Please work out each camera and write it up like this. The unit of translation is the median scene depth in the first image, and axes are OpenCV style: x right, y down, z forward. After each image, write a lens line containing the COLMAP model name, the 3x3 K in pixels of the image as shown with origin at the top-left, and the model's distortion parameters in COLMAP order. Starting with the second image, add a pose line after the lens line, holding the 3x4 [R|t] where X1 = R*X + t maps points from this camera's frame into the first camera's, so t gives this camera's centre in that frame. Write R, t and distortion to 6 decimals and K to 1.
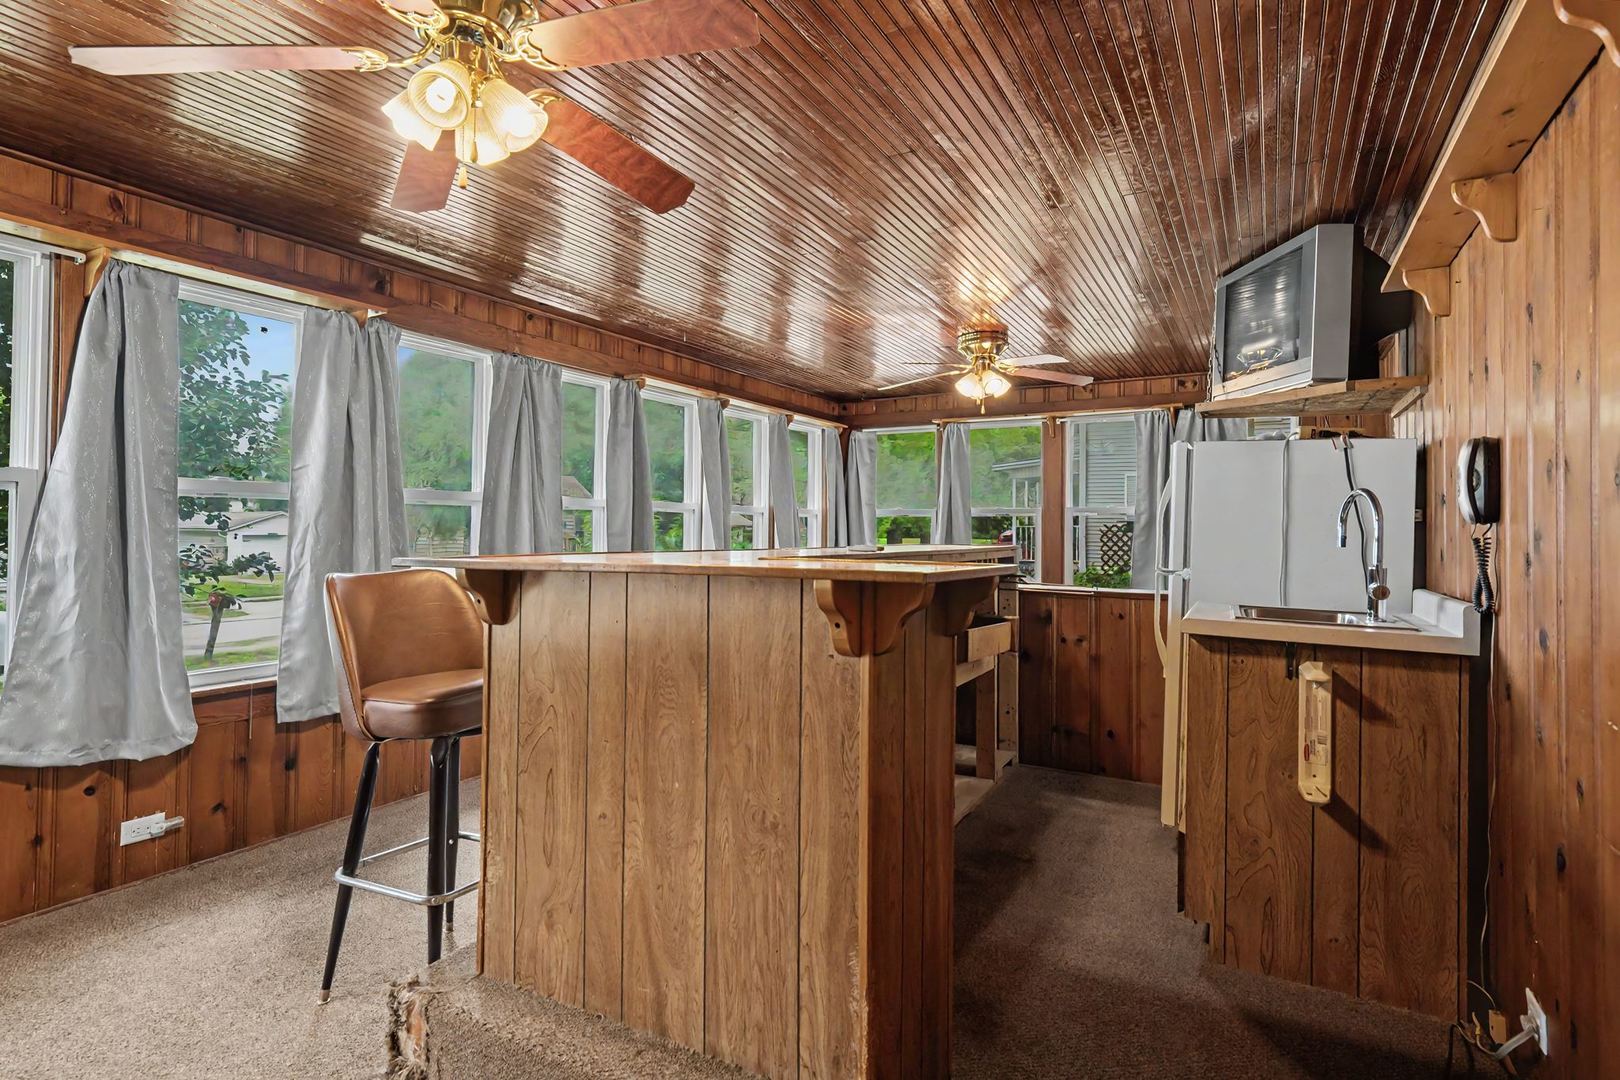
lens RADIAL K [[831.4, 0, 807.5], [0, 831.4, 529.9], [0, 0, 1]] dist [0.002342, -0.000339]
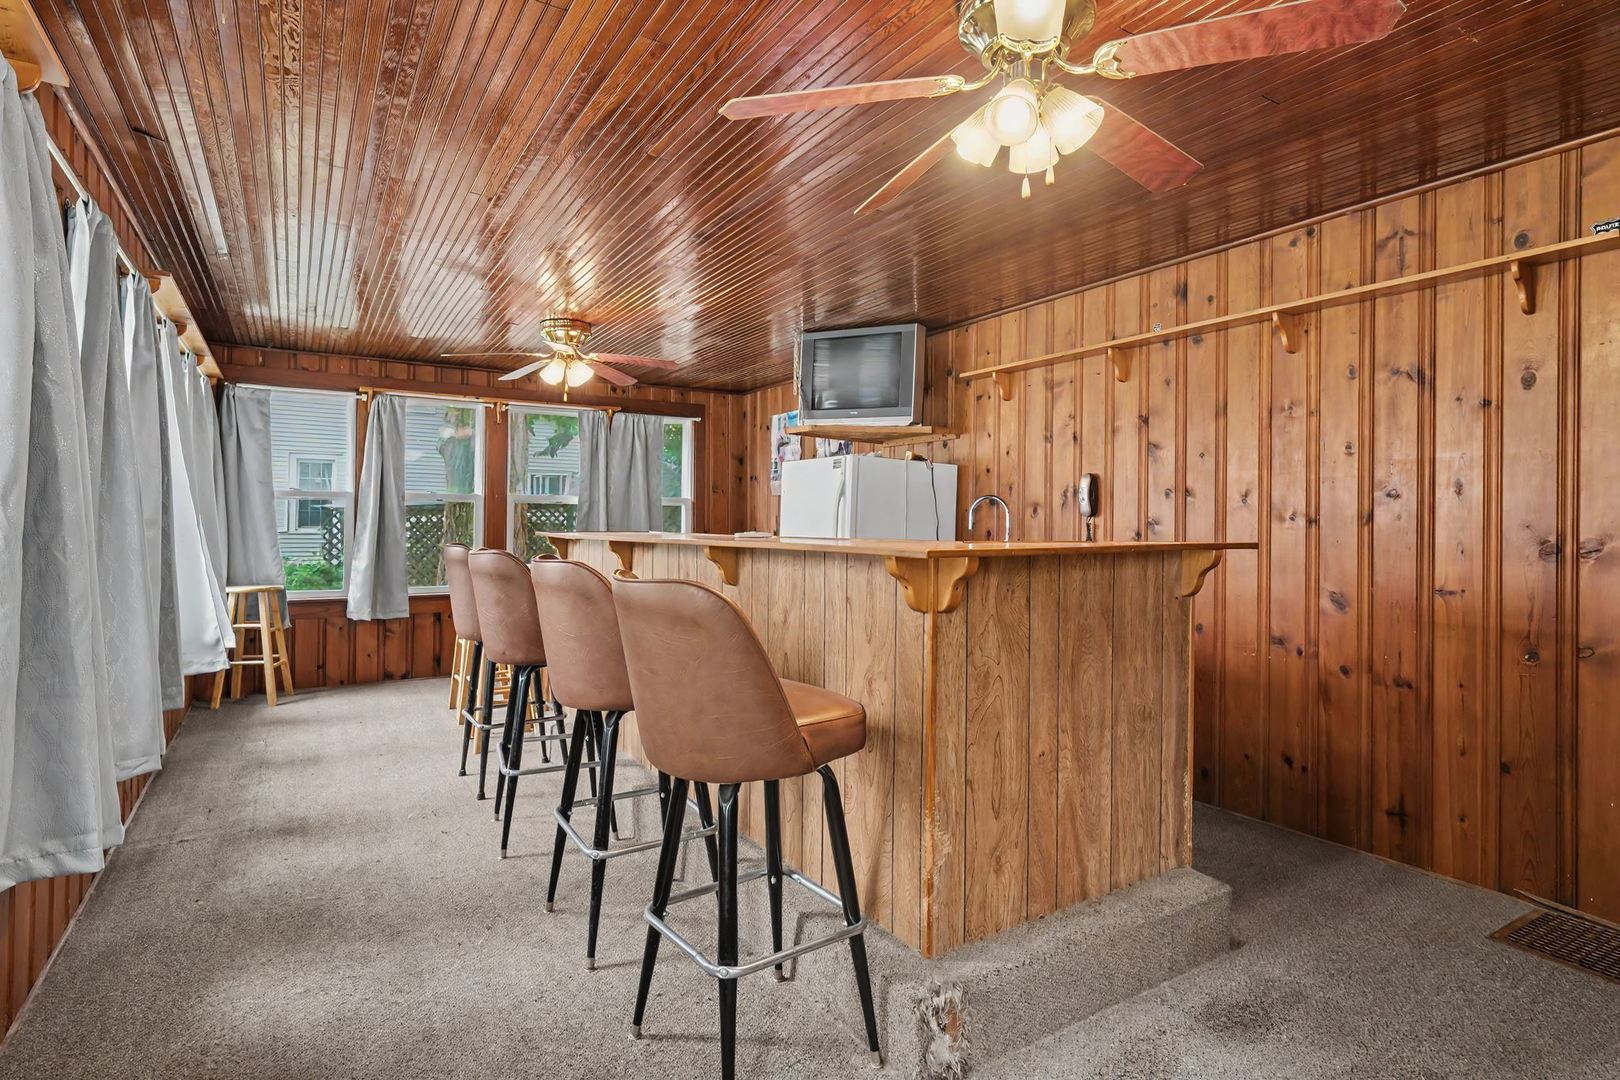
lens RADIAL K [[831.4, 0, 807.9], [0, 831.4, 535.3], [0, 0, 1]] dist [0.002342, -0.000339]
pose [[0.487594, -0.016207, 0.872920, -1.421295], [-0.004422, 0.999769, 0.021032, -0.001184], [-0.873059, -0.014115, 0.487410, 0.685890]]
